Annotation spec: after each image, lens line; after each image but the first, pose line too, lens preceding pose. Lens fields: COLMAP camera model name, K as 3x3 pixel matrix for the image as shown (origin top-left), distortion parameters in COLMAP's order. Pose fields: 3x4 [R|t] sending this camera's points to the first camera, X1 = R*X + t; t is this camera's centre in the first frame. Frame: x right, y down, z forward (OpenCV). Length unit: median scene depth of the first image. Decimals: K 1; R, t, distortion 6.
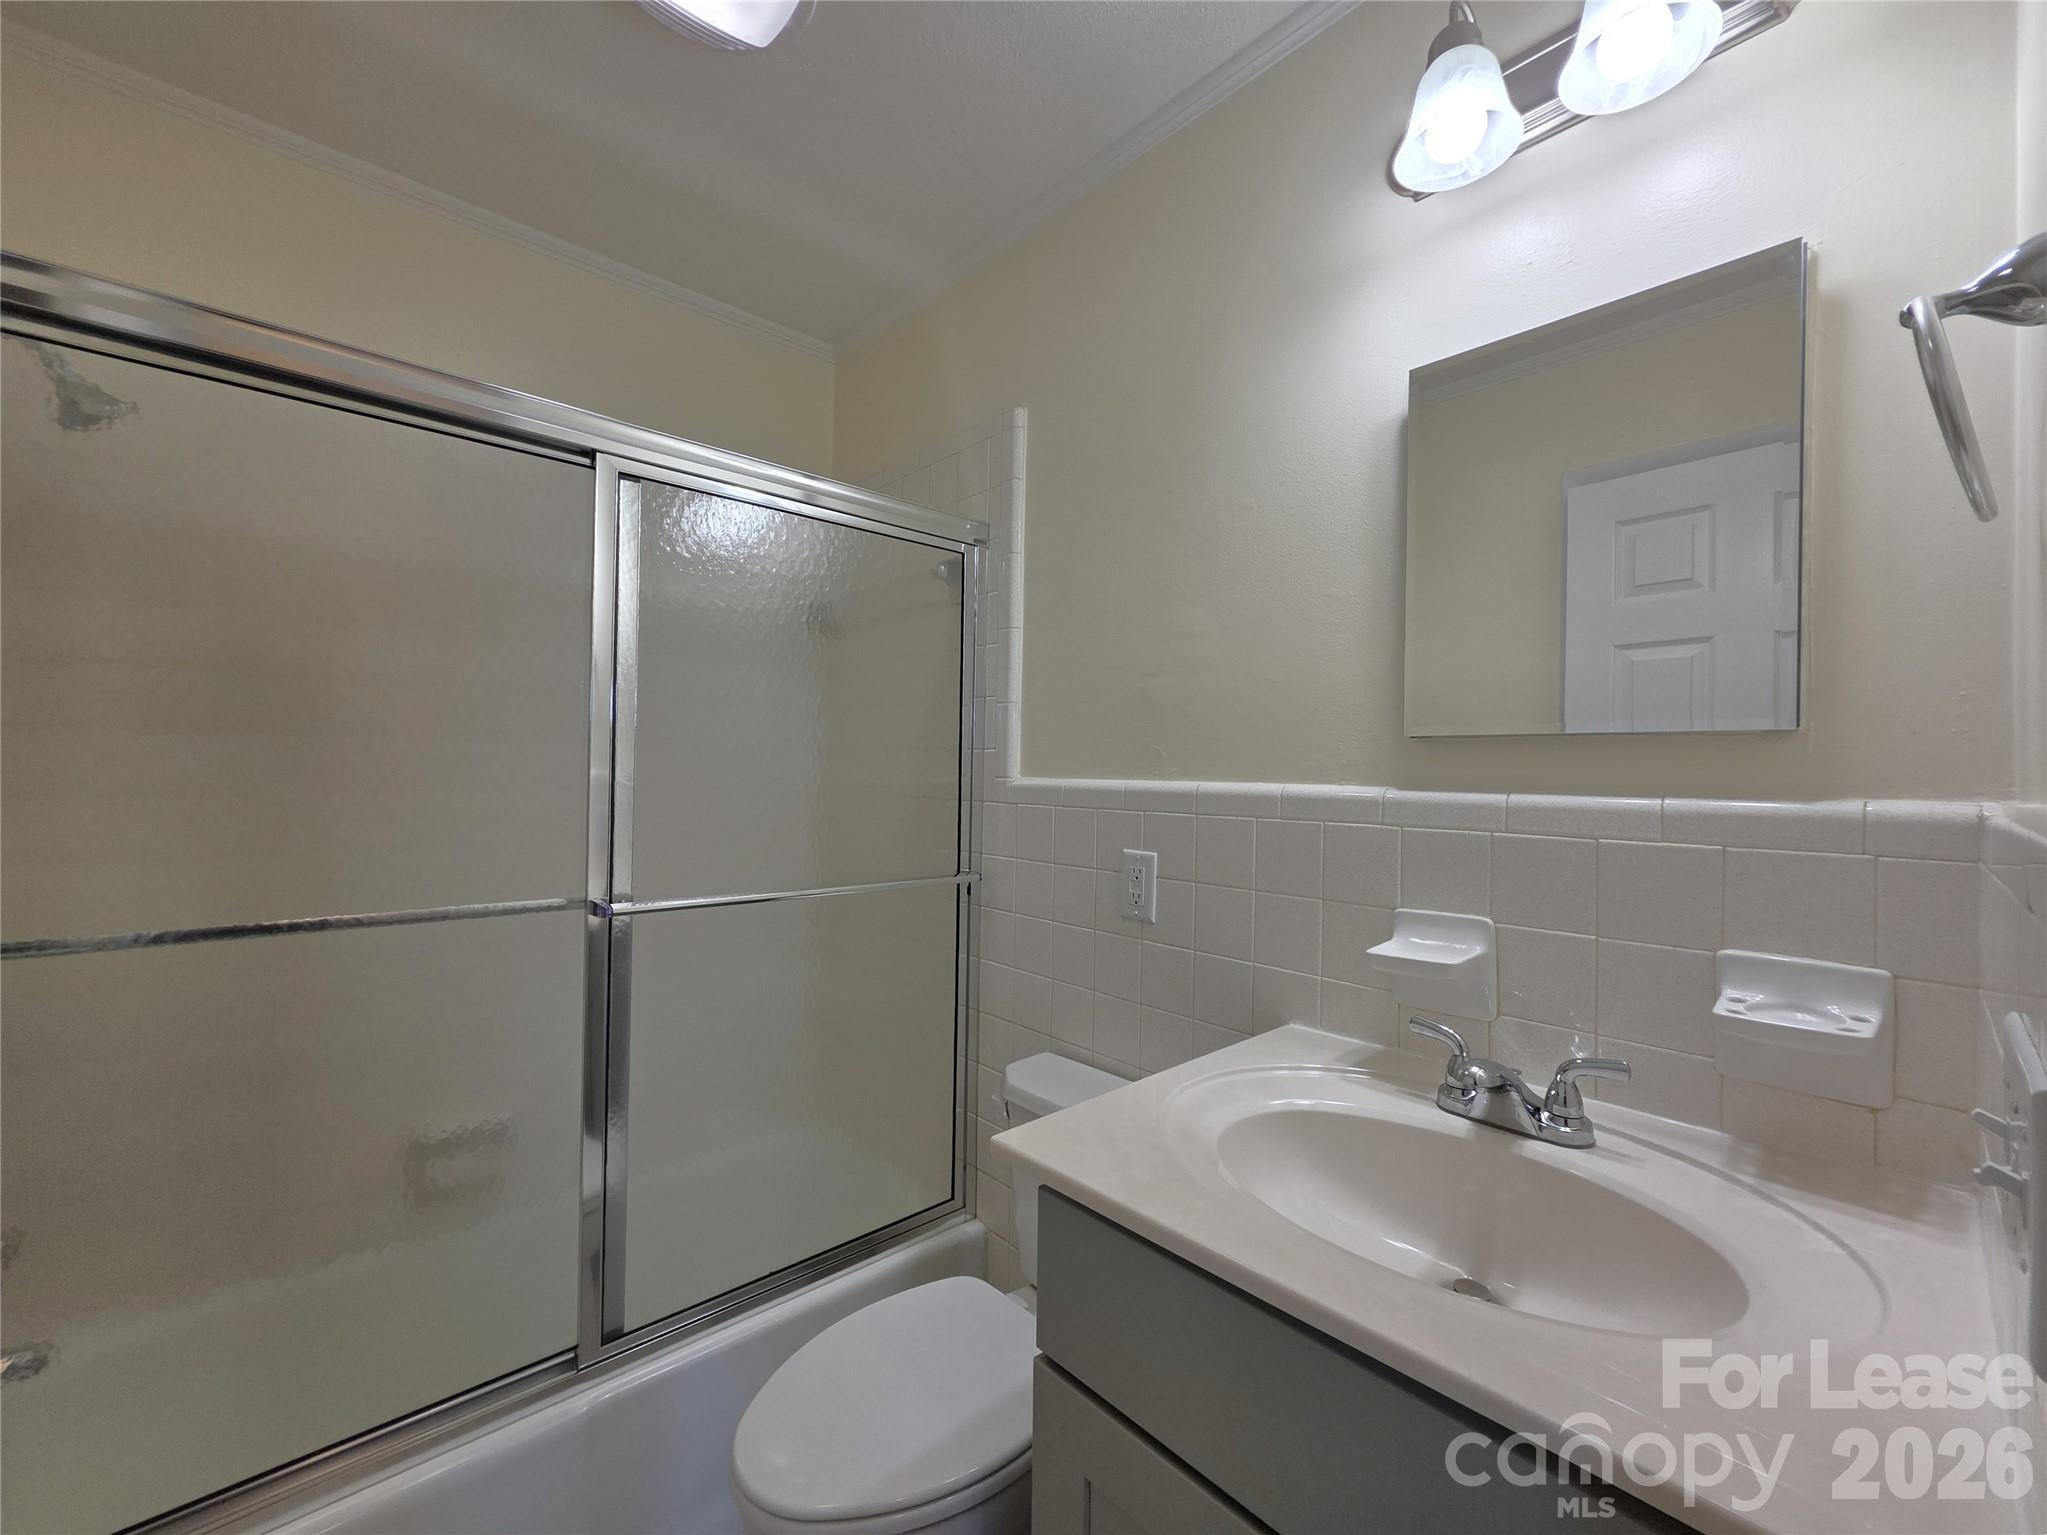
lens RADIAL K [[817.5, 0, 1028.4], [0, 817.5, 771.6], [0, 0, 1]] dist [-0.000707, -0.000170]
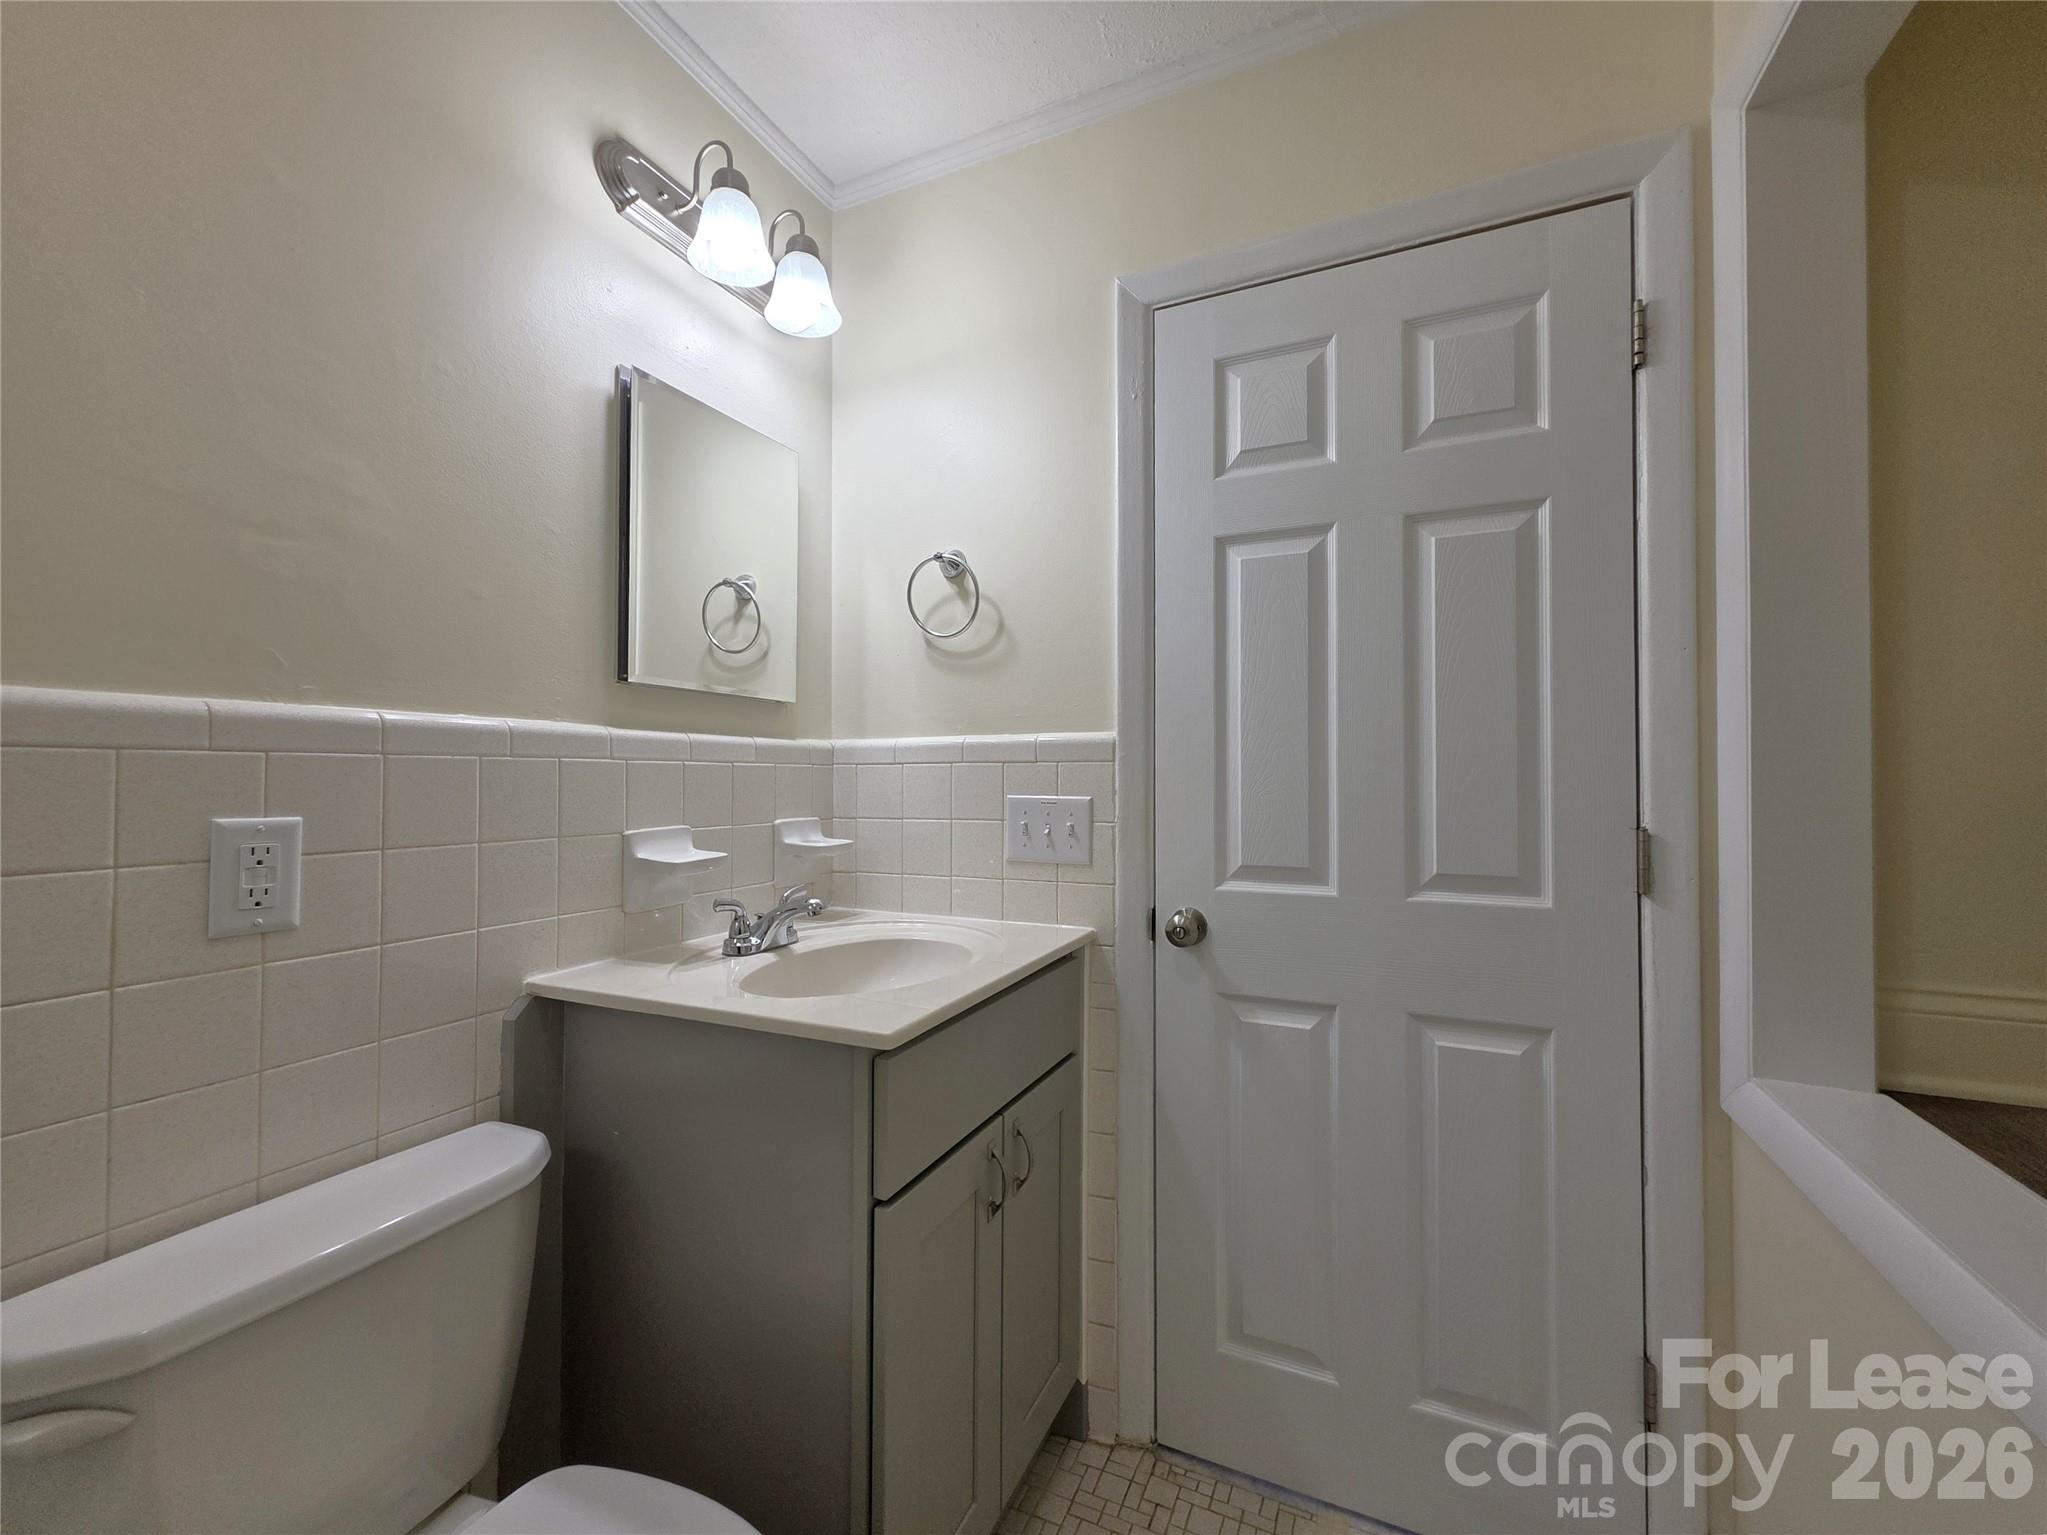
lens RADIAL K [[817.5, 0, 1025.0], [0, 817.5, 763.5], [0, 0, 1]] dist [-0.000707, -0.000170]
pose [[-0.404867, -0.014459, 0.914261, -0.650646], [-0.023477, 0.999710, 0.005414, 0.041658], [-0.914074, -0.019272, -0.405089, 0.742120]]
